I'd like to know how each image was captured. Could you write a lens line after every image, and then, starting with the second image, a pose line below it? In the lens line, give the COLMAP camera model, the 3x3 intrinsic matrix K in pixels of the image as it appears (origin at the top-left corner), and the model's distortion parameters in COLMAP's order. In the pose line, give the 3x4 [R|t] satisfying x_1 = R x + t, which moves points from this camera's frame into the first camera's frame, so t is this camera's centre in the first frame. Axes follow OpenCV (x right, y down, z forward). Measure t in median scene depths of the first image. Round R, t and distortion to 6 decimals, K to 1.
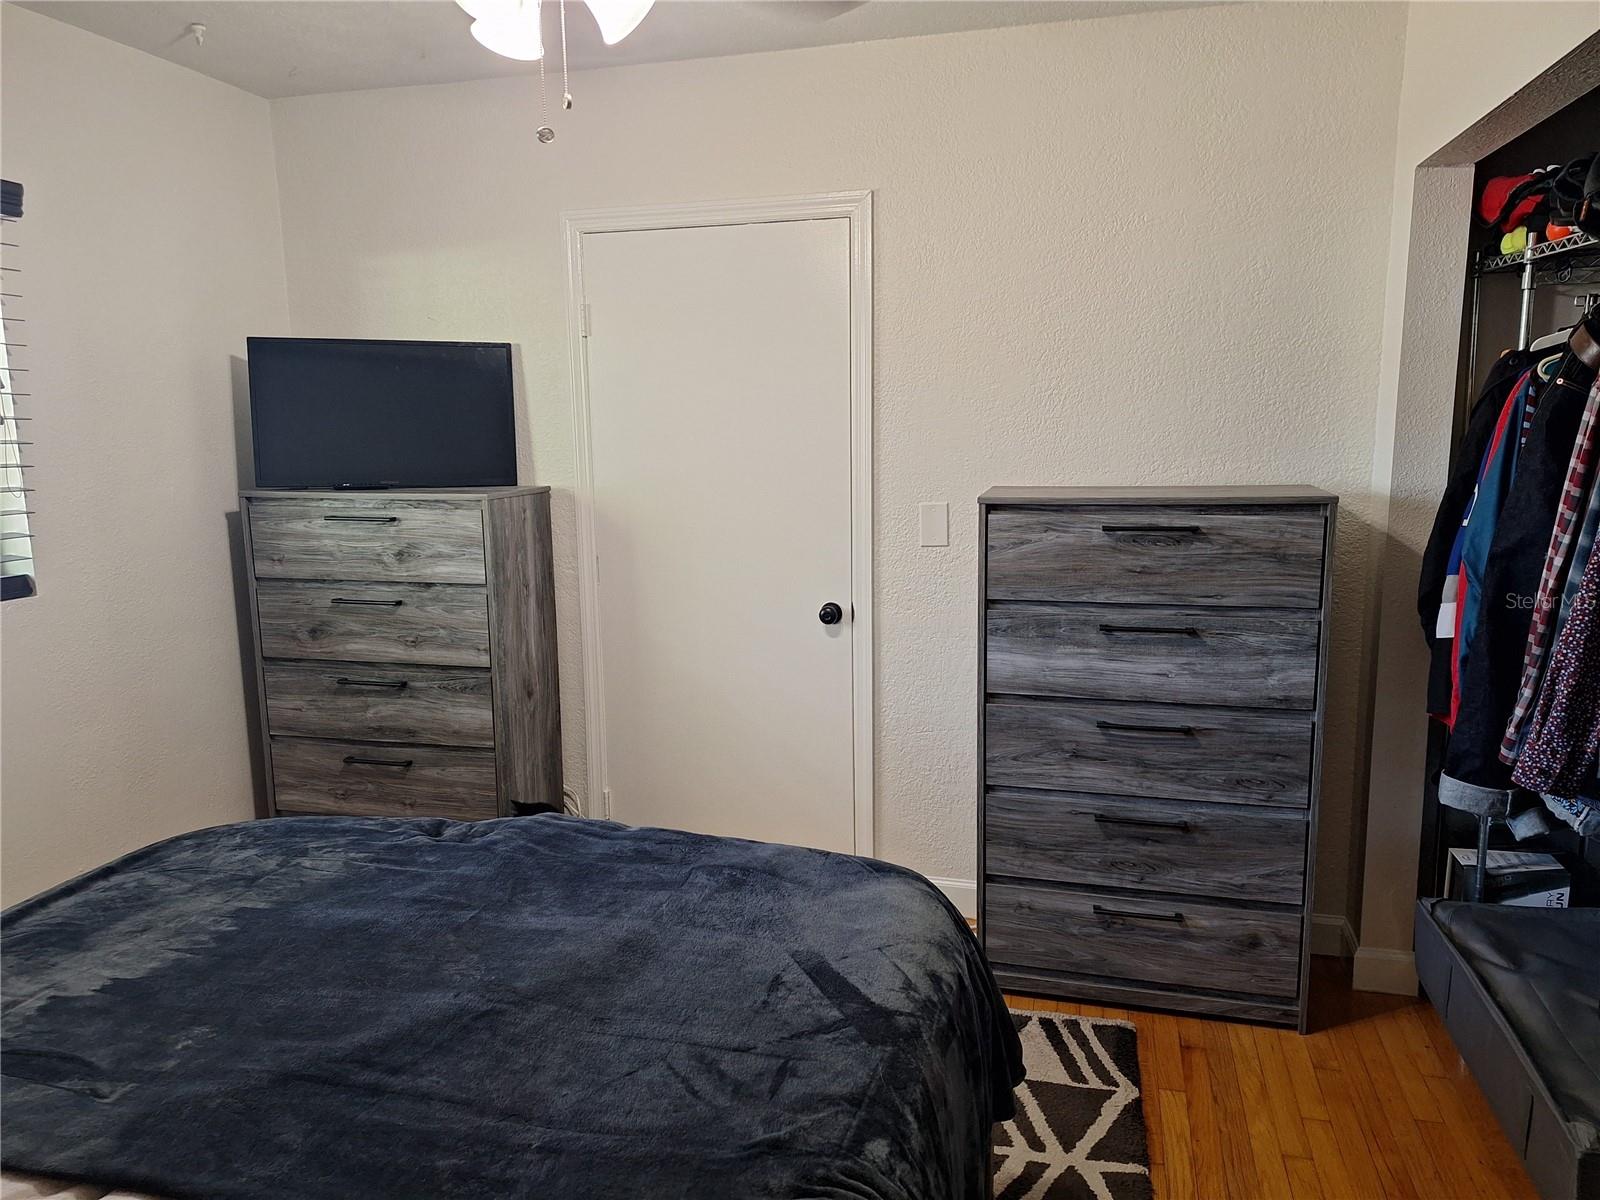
lens RADIAL K [[1118.0, 0, 806.0], [0, 1118.0, 602.4], [0, 0, 1]] dist [0.129315, -0.144504]
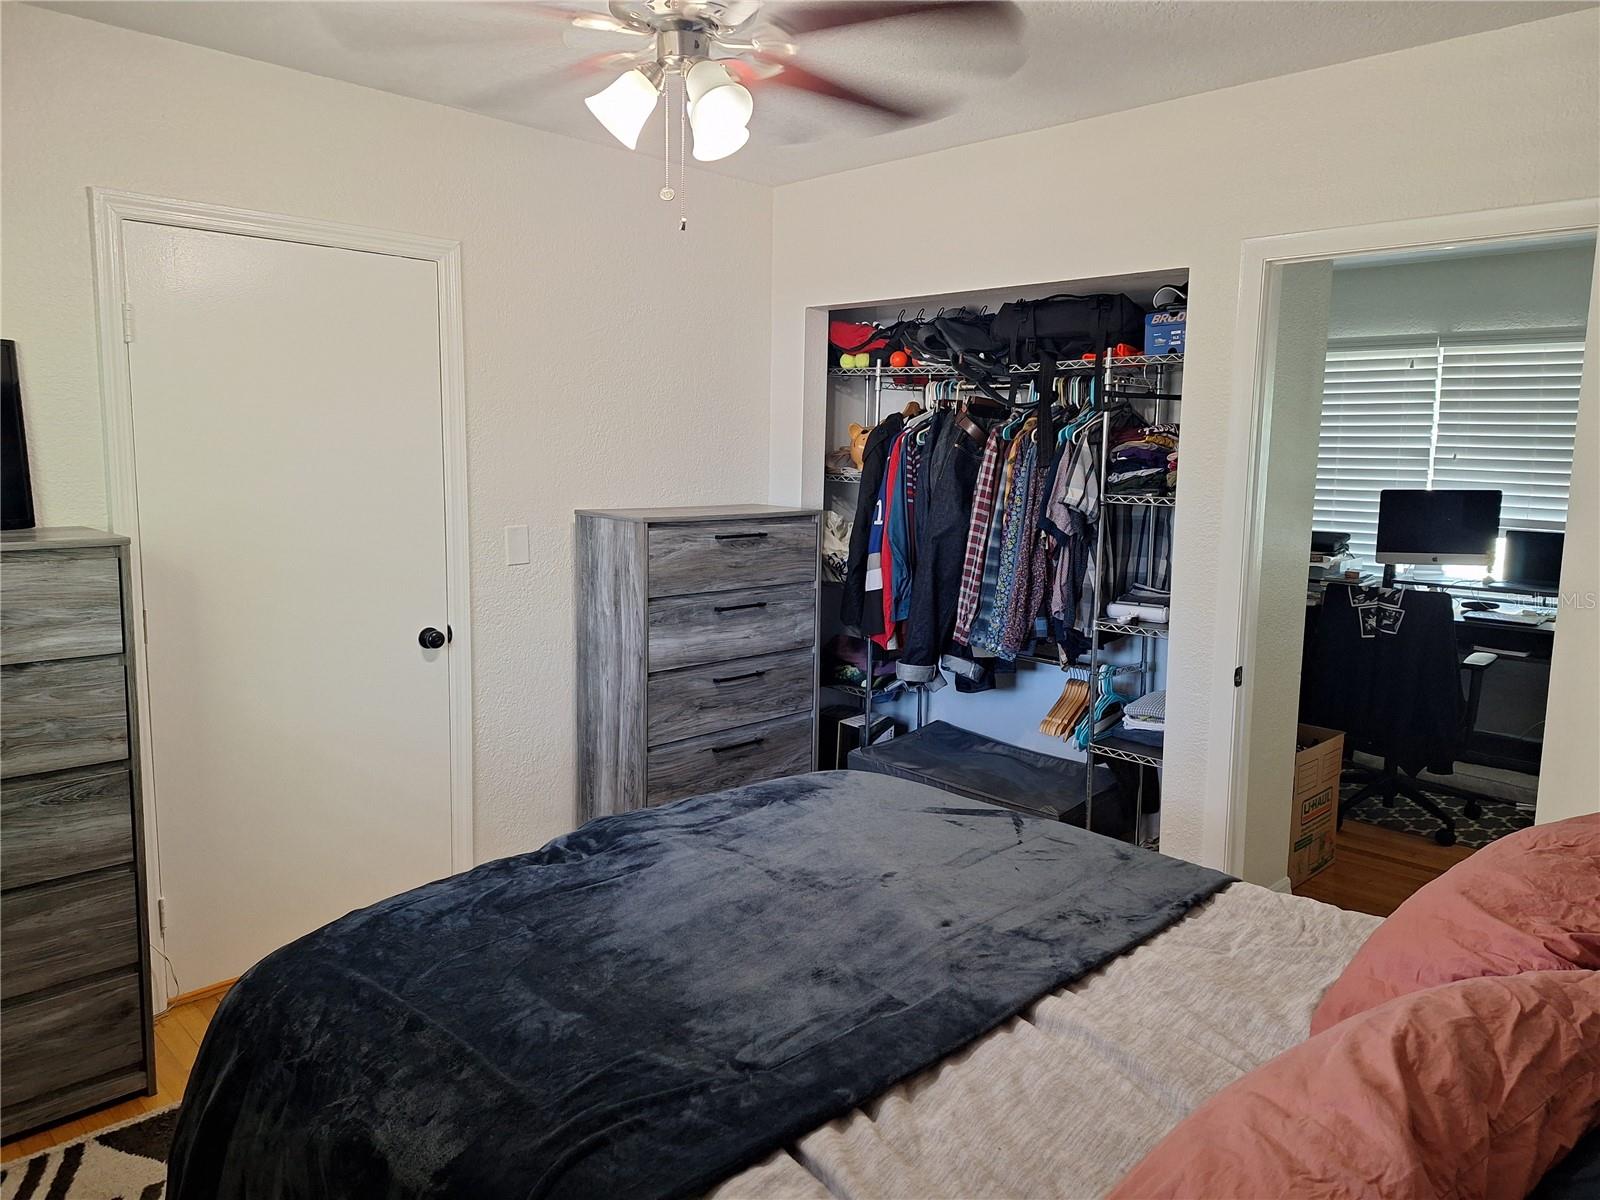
lens RADIAL K [[1111.5, 0, 800.0], [0, 1111.5, 600.0], [0, 0, 1]] dist [0.098949, -0.001683]
pose [[0.507256, -0.098085, 0.856195, -0.715802], [0.120869, 0.991779, 0.042007, -0.028576], [-0.853277, 0.082179, 0.514942, 0.181417]]
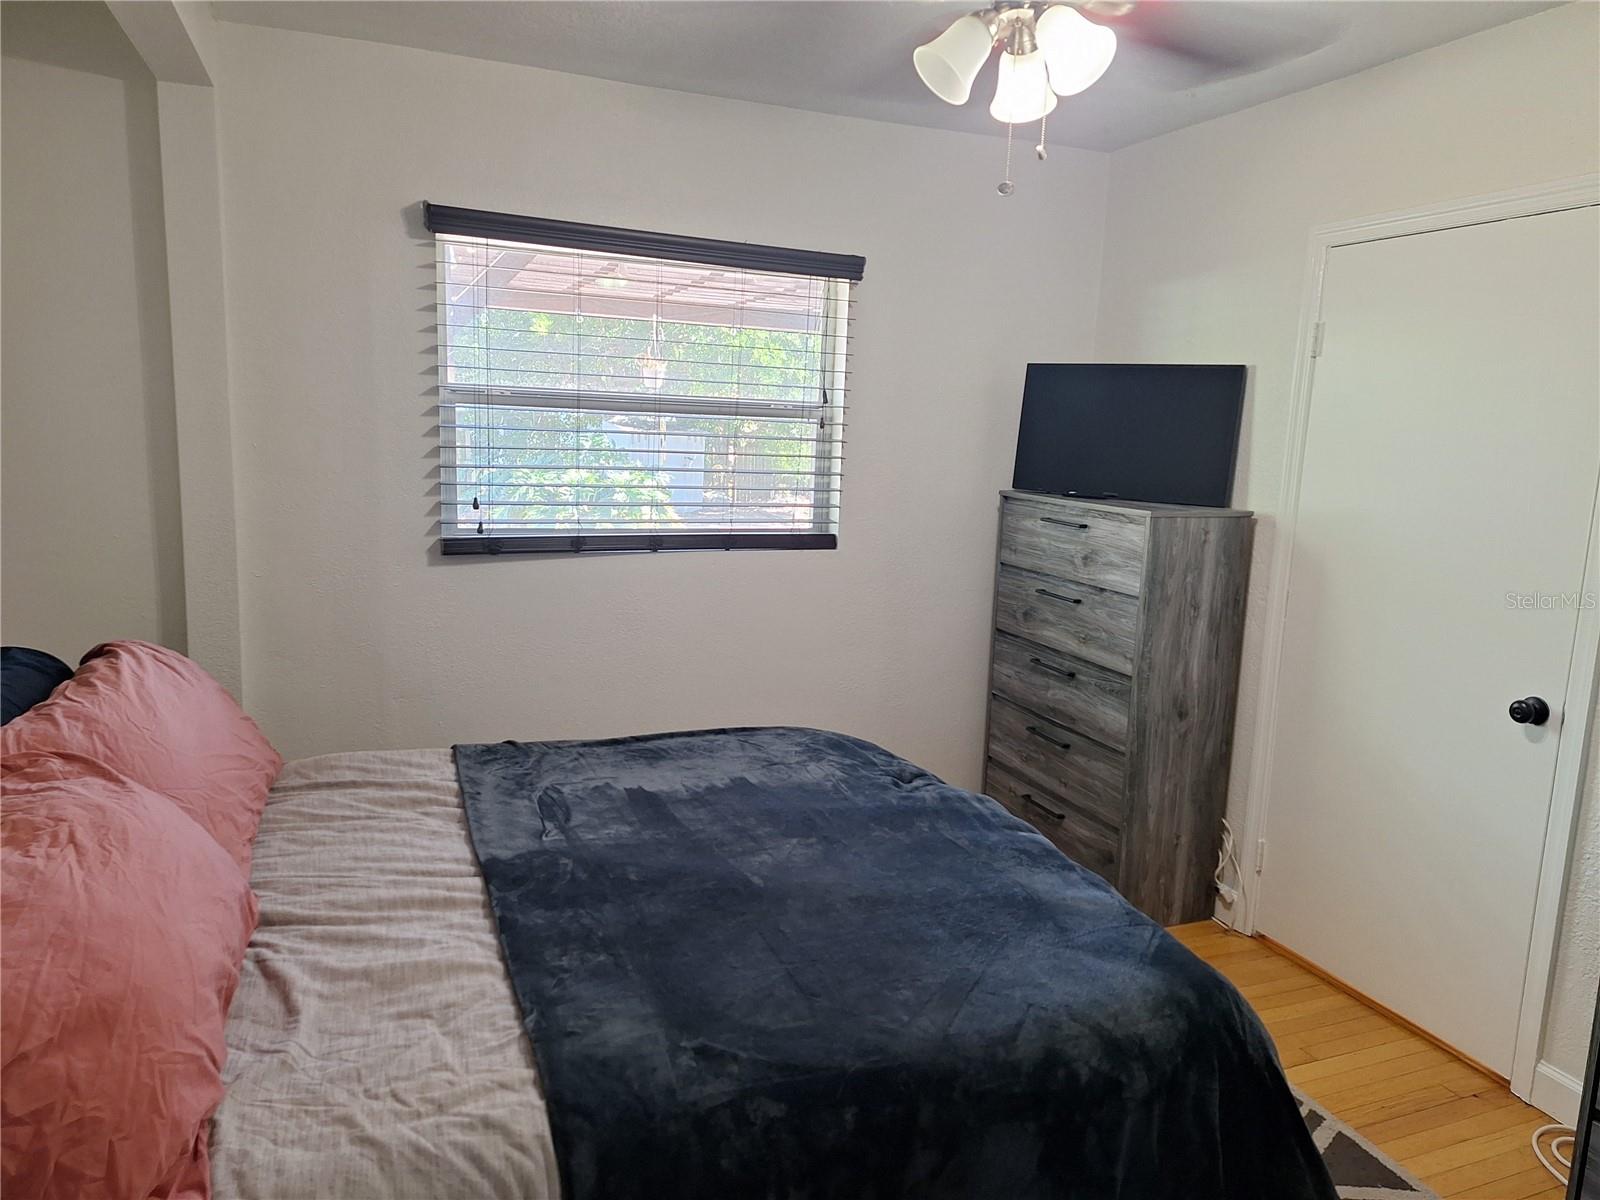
lens RADIAL K [[1118.0, 0, 806.0], [0, 1118.0, 602.4], [0, 0, 1]] dist [0.129315, -0.144504]
pose [[0.581879, 0.169921, -0.795326, 0.361981], [-0.176697, 0.980983, 0.080311, -0.040226], [0.793848, 0.093801, 0.600839, 0.127963]]
